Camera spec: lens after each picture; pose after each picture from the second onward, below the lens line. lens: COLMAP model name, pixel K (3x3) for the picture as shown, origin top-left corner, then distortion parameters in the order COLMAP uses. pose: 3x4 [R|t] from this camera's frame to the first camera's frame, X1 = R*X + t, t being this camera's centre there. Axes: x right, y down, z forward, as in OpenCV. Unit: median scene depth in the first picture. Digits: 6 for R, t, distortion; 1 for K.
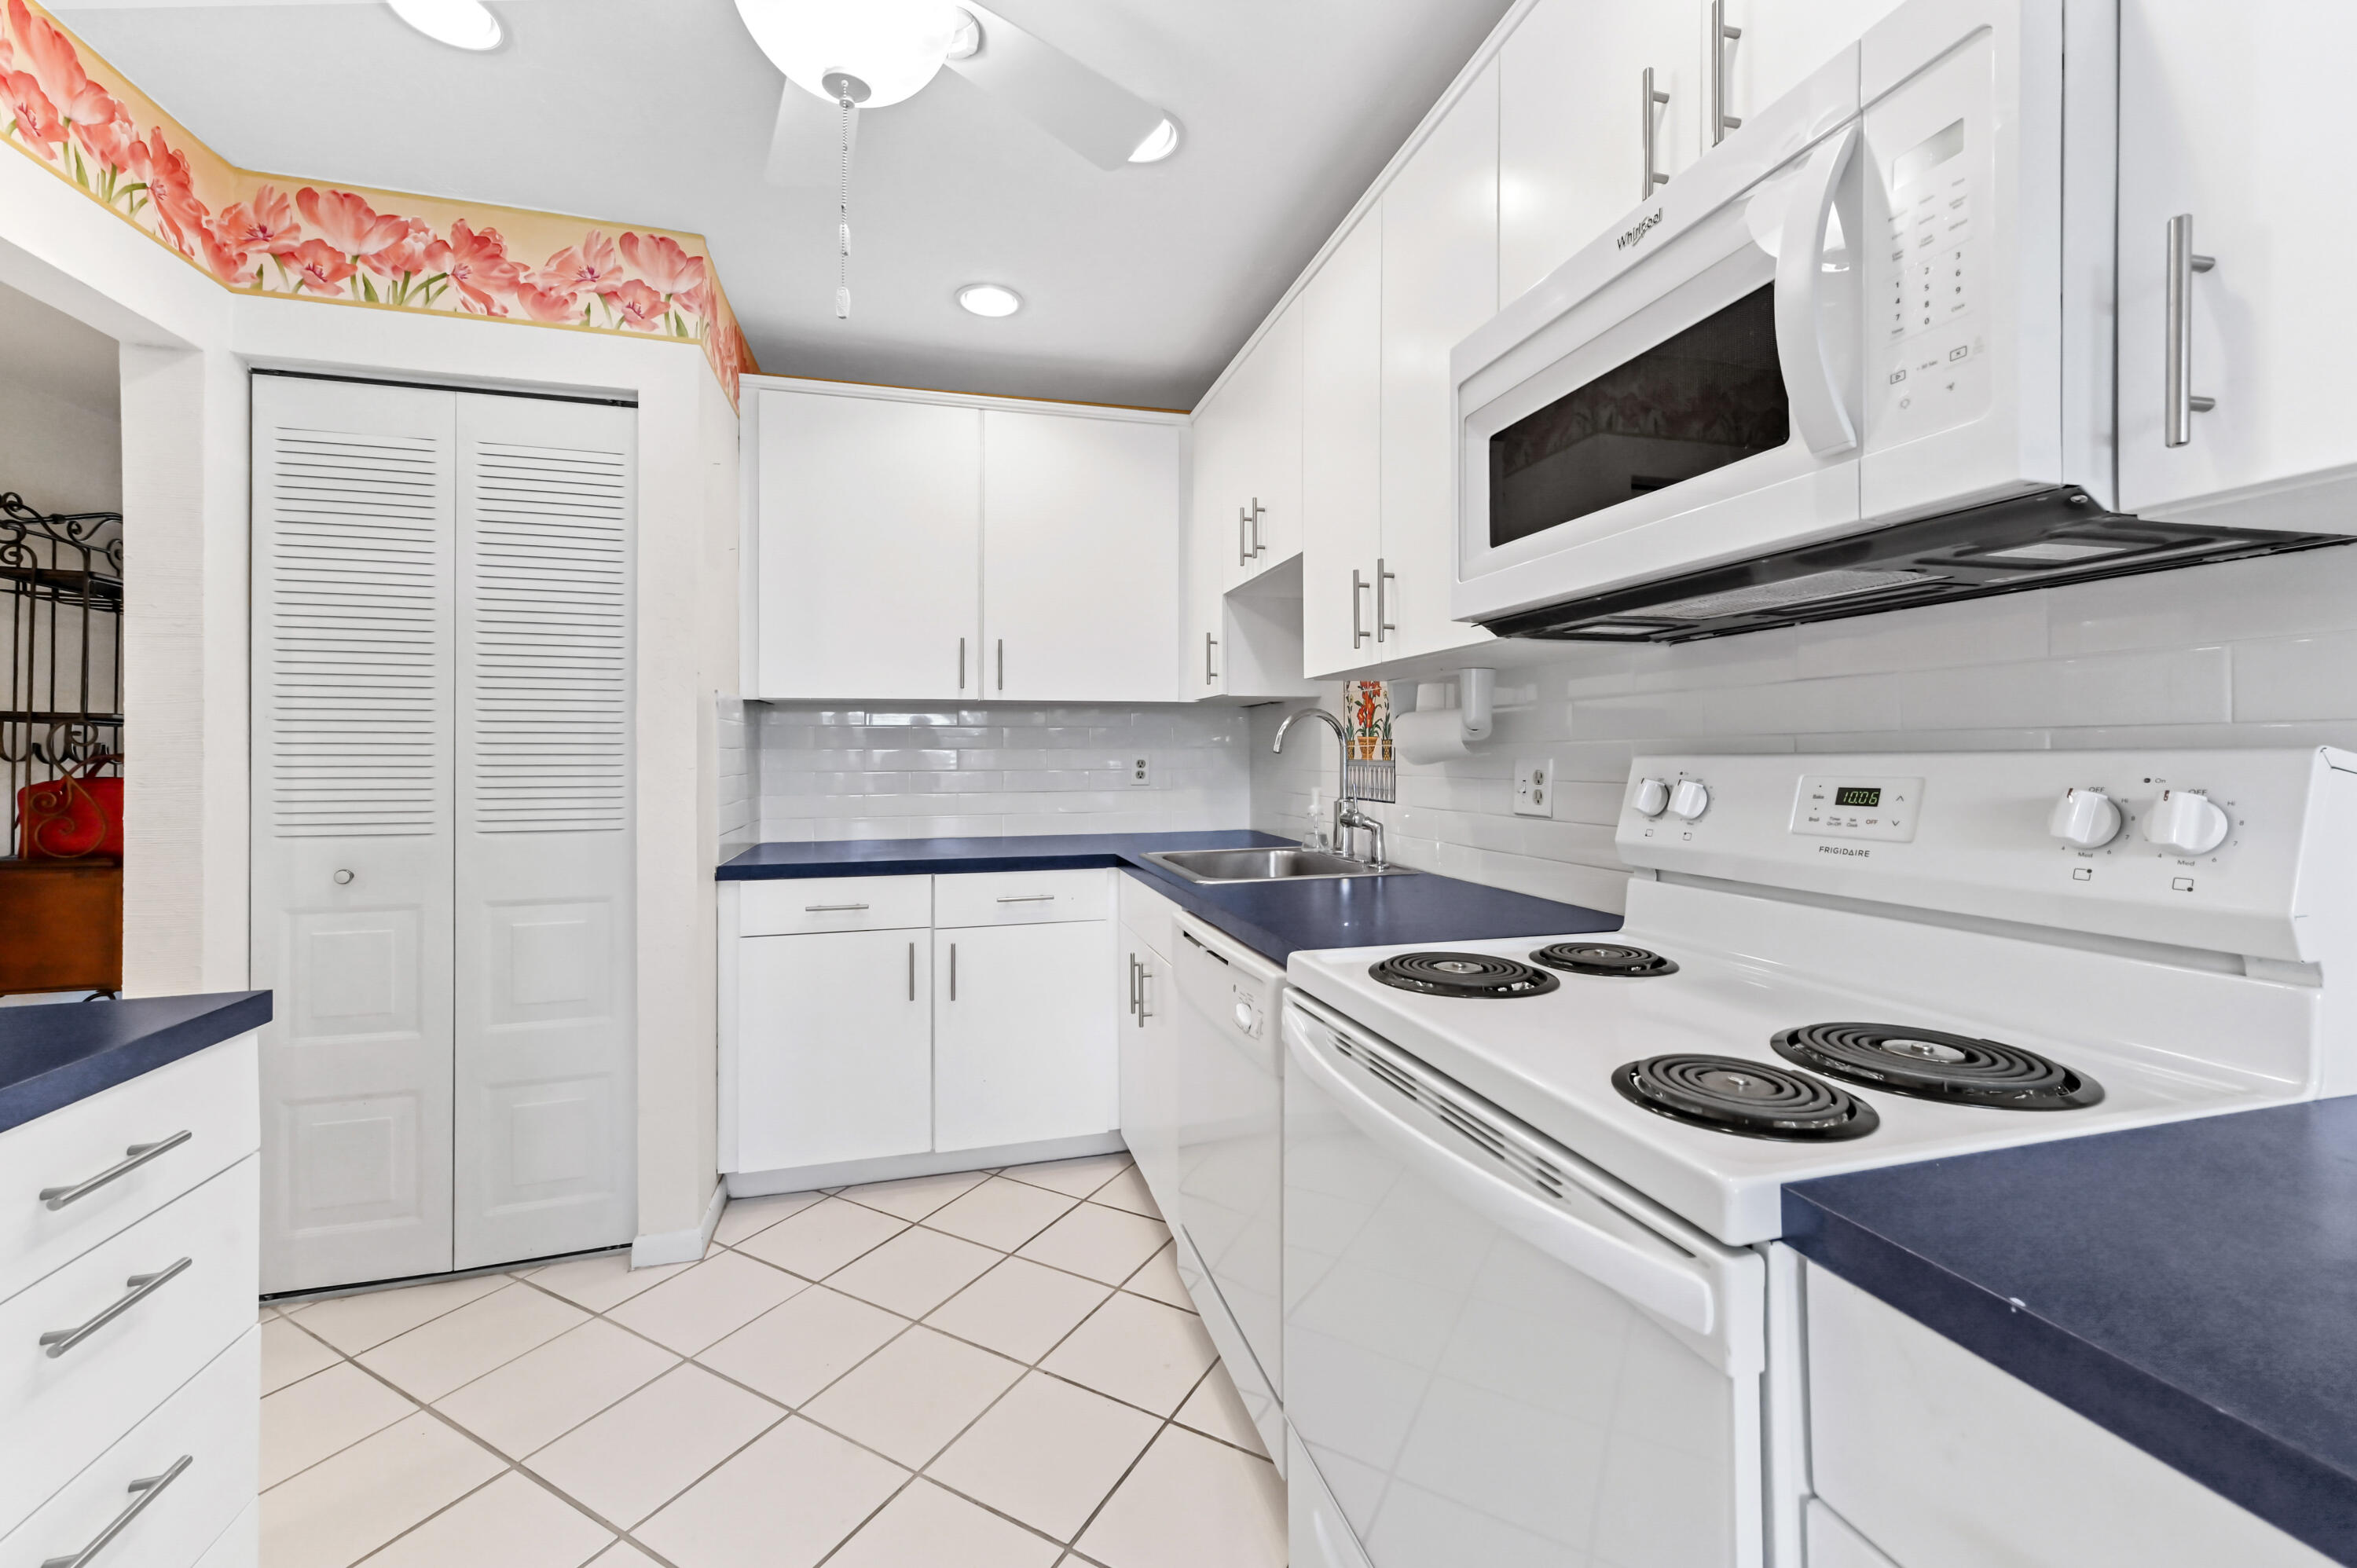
lens RADIAL K [[929.2, 0, 1182.3], [0, 929.2, 747.8], [0, 0, 1]] dist [-0.001199, 0.003270]
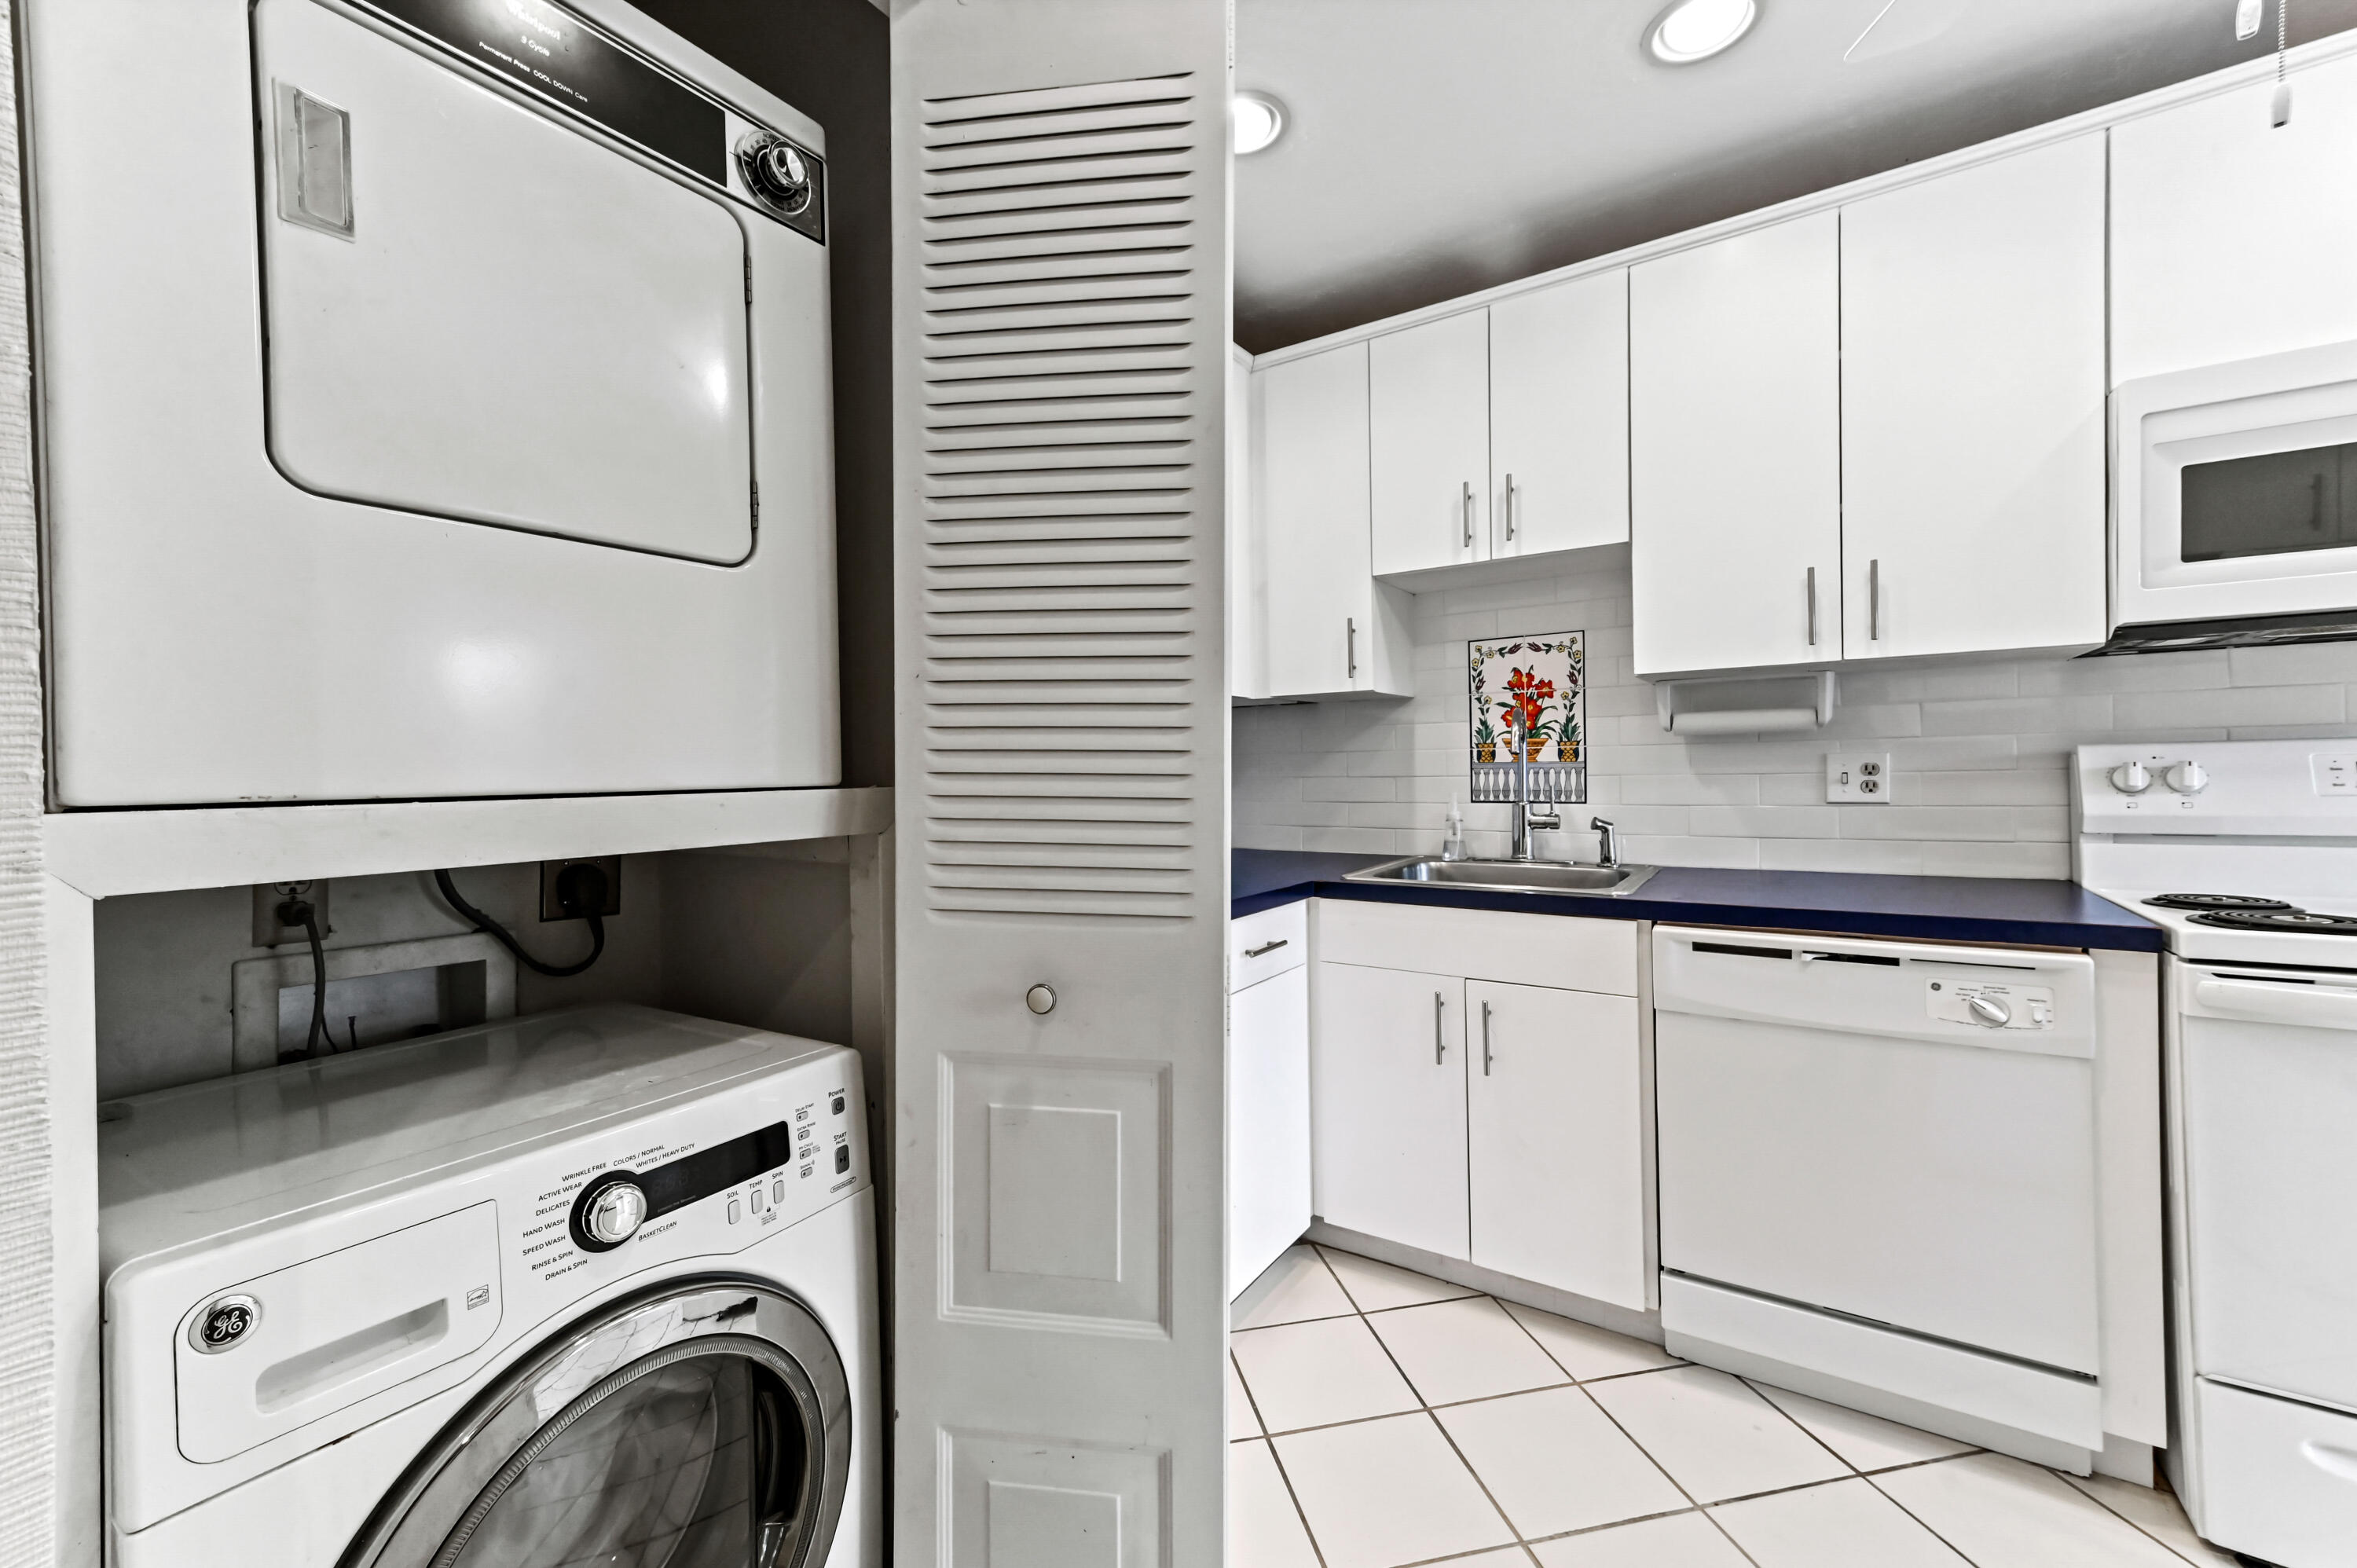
lens RADIAL K [[934.9, 0, 1180.7], [0, 934.9, 767.6], [0, 0, 1]] dist [0.011684, 0.000049]
pose [[0.750630, -0.009011, 0.660661, -0.812757], [0.010813, 0.999941, 0.001353, 0.014979], [-0.660634, 0.006128, 0.750683, 0.546752]]
